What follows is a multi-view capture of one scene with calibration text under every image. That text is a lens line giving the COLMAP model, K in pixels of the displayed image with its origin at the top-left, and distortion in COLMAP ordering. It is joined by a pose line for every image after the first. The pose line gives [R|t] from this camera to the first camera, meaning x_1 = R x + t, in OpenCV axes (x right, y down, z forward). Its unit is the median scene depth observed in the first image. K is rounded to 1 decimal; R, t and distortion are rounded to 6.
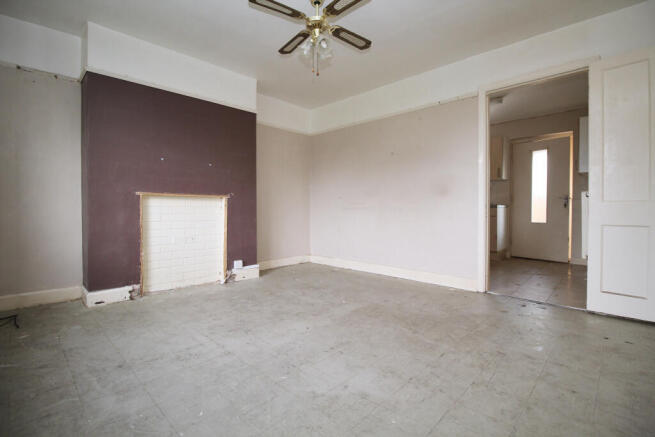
lens RADIAL K [[313.0, 0, 326.9], [0, 313.0, 213.9], [0, 0, 1]] dist [0.000934, -0.000043]
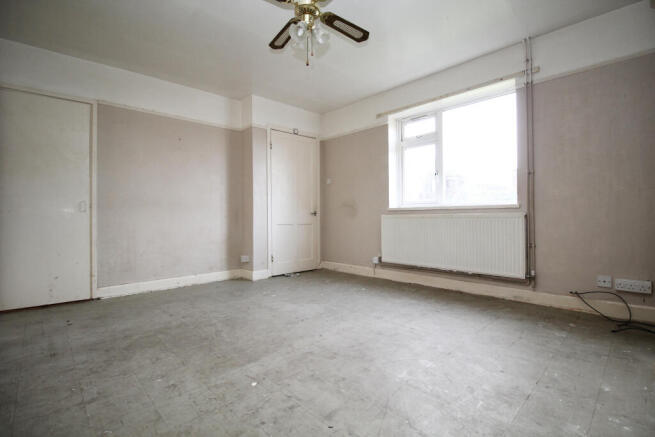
lens RADIAL K [[313.0, 0, 326.9], [0, 313.0, 213.9], [0, 0, 1]] dist [0.000934, -0.000043]
pose [[-0.998967, 0.008926, 0.044554, -0.125772], [0.009412, 0.999898, 0.010710, -0.024475], [-0.044454, 0.011118, -0.998950, 1.933350]]
